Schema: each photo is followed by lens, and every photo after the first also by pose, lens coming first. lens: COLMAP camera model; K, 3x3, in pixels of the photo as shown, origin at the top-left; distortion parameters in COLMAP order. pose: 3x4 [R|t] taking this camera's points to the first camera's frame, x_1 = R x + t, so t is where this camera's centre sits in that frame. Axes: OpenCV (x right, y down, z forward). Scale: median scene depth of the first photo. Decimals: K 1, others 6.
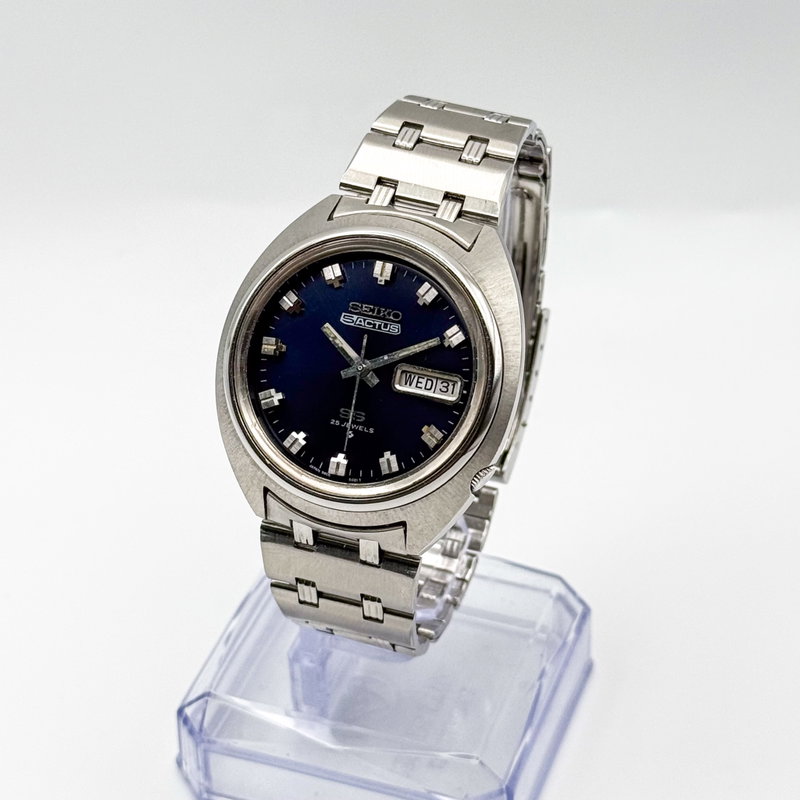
lens RADIAL K [[2158.3, 0, 400.0], [0, 2158.3, 400.0], [0, 0, 1]] dist [0.780609, 0.004519]
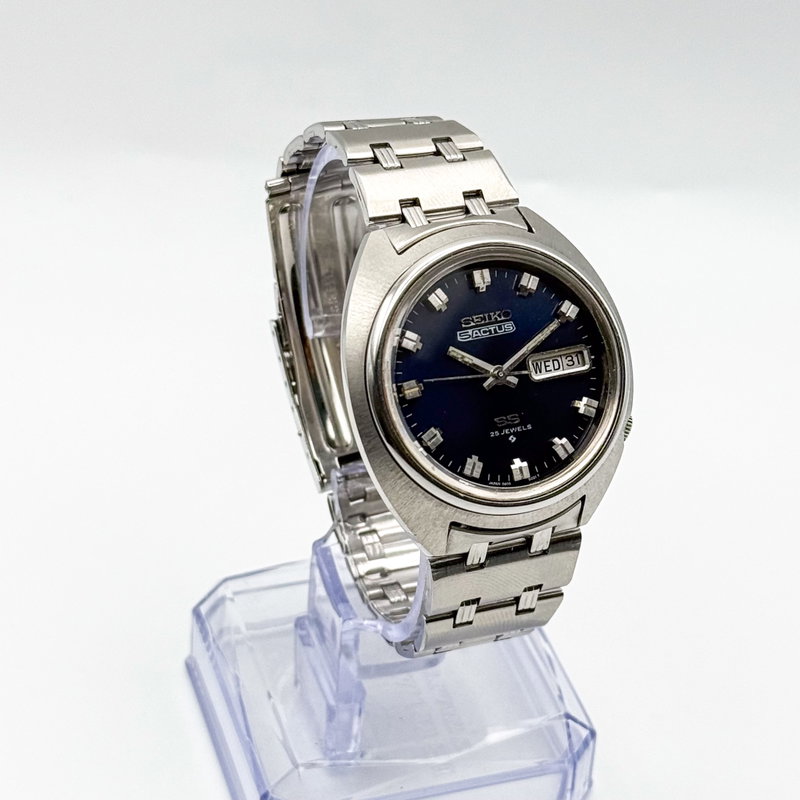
lens RADIAL K [[2158.3, 0, 400.0], [0, 2158.3, 400.0], [0, 0, 1]] dist [0.780609, 0.004519]
pose [[0.764334, -0.371225, 0.527243, -0.595128], [0.366791, 0.922790, 0.117995, -0.140884], [-0.530337, 0.103201, 0.841482, 0.165767]]
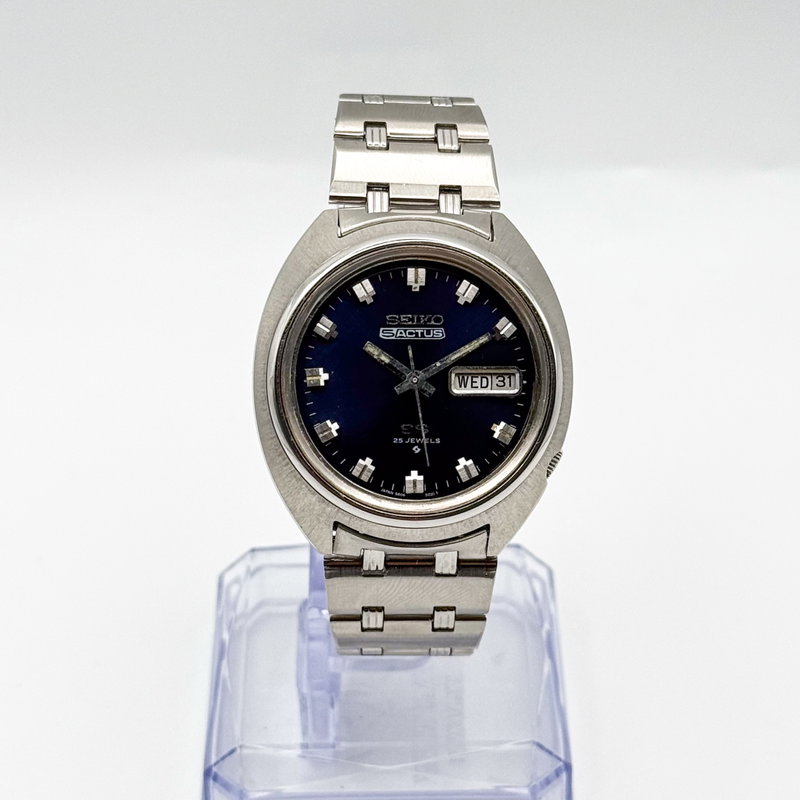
lens RADIAL K [[2158.3, 0, 400.0], [0, 2158.3, 400.0], [0, 0, 1]] dist [0.780609, 0.004519]
pose [[0.938543, -0.209062, 0.274645, -0.291298], [0.201448, 0.977898, 0.055977, -0.061426], [-0.280277, 0.002790, 0.959915, 0.071181]]
